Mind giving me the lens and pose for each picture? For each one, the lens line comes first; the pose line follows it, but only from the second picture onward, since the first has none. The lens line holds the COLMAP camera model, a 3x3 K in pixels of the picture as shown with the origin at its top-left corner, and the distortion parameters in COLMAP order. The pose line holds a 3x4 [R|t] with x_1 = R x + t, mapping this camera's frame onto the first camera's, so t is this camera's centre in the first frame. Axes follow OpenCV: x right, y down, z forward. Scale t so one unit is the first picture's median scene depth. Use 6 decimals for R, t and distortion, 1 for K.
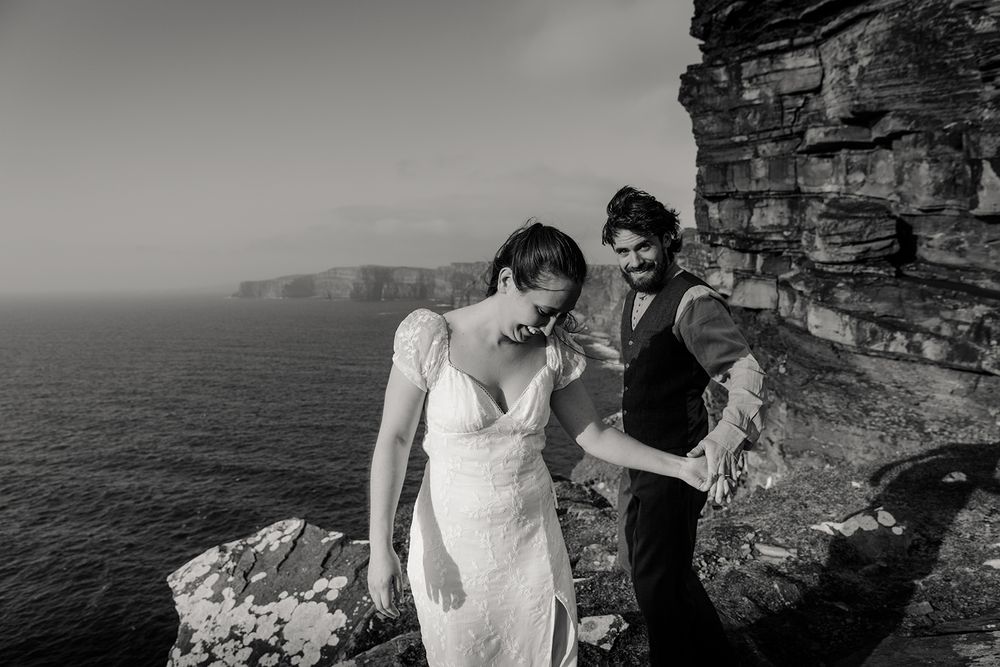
lens RADIAL K [[667.3, 0, 501.0], [0, 667.3, 337.1], [0, 0, 1]] dist [0.001104, 0.001011]
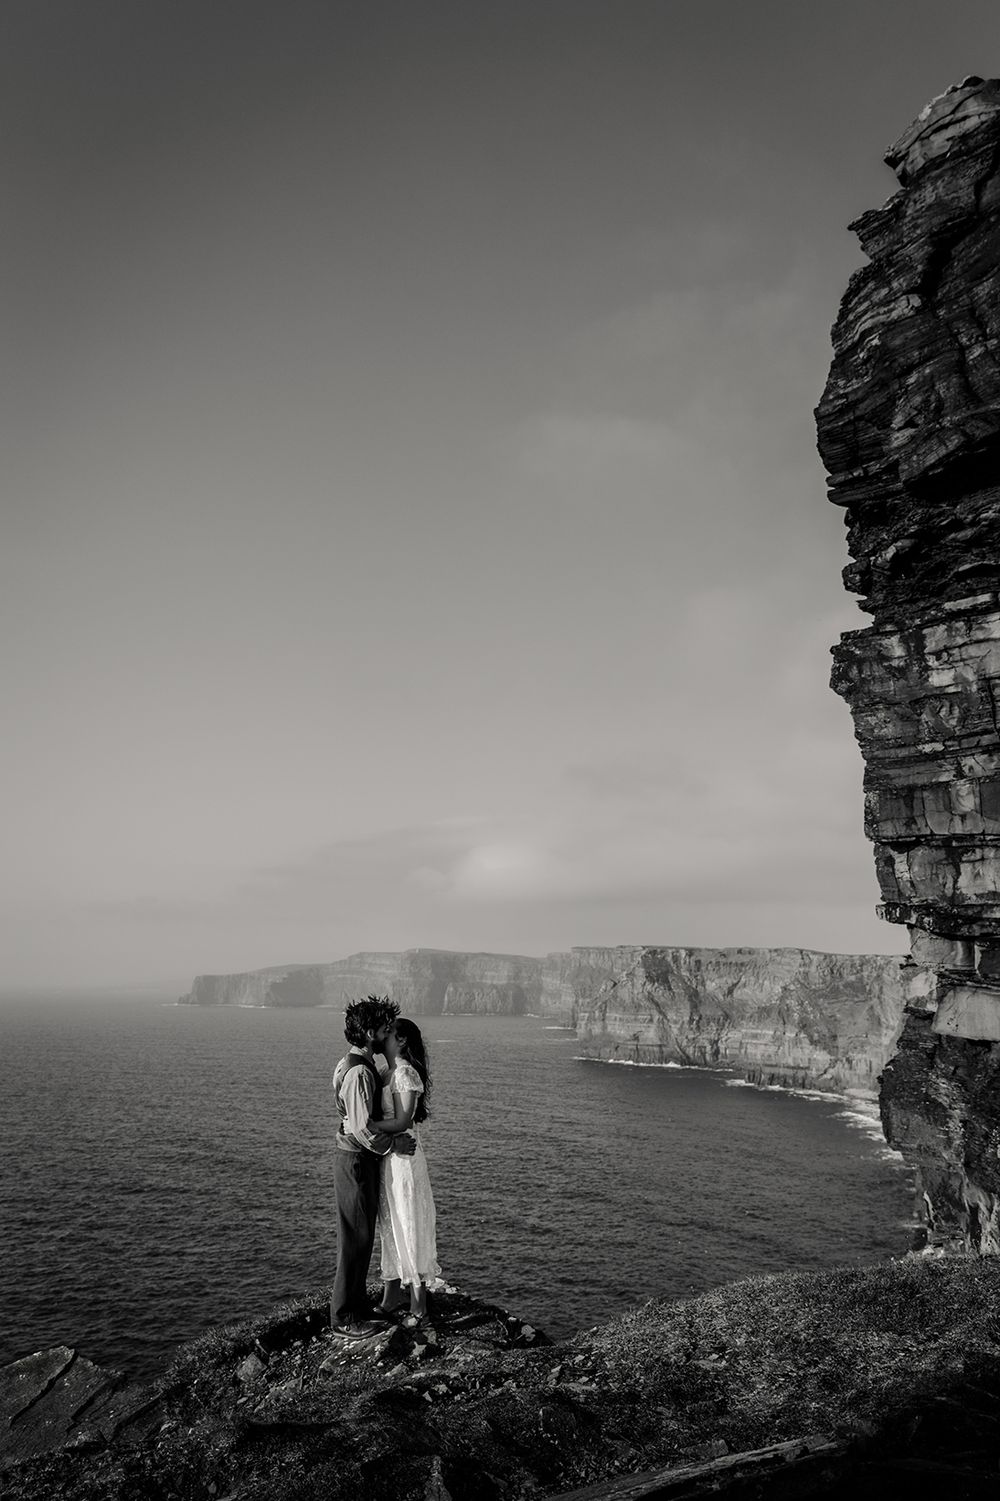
lens RADIAL K [[1247.7, 0, 500.2], [0, 1247.7, 747.1], [0, 0, 1]] dist [-0.005572, 0.001996]
pose [[0.989913, -0.008626, -0.141417, 0.133608], [-0.029344, 0.964018, -0.264212, 0.008000], [0.138608, 0.265697, 0.954040, -0.116005]]
